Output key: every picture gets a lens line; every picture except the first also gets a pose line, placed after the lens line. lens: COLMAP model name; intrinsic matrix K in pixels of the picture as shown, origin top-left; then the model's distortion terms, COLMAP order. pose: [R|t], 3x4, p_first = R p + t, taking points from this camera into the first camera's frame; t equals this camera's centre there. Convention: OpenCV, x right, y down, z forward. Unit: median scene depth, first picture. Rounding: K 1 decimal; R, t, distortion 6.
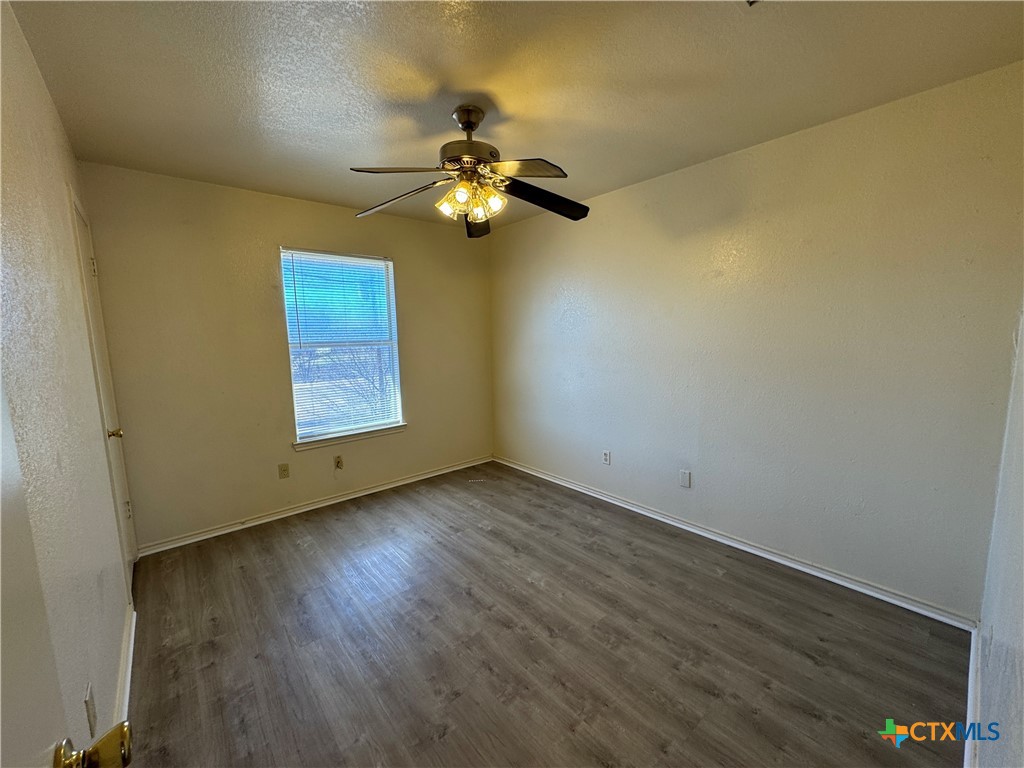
lens RADIAL K [[408.7, 0, 512.0], [0, 408.7, 384.0], [0, 0, 1]] dist [-0.001068, -0.000022]
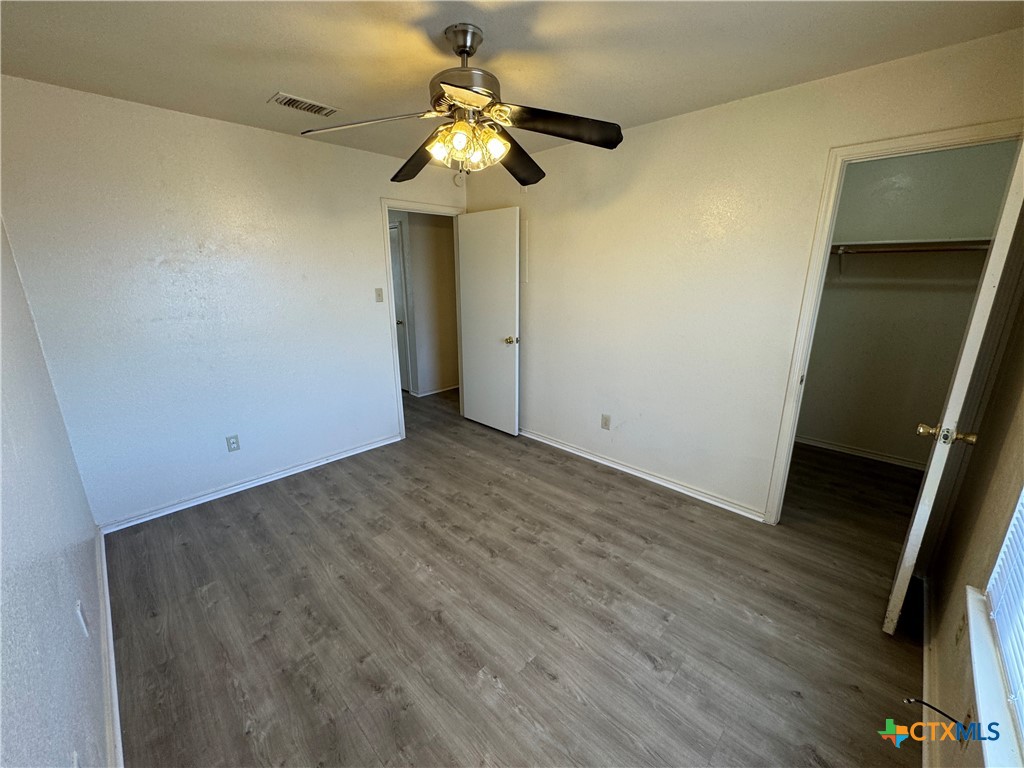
lens RADIAL K [[408.7, 0, 512.0], [0, 408.7, 384.0], [0, 0, 1]] dist [-0.001068, -0.000022]
pose [[-0.996146, 0.045235, -0.075141, -0.100729], [0.012721, 0.922191, 0.386525, -0.293850], [0.086779, 0.384079, -0.919213, 1.867690]]
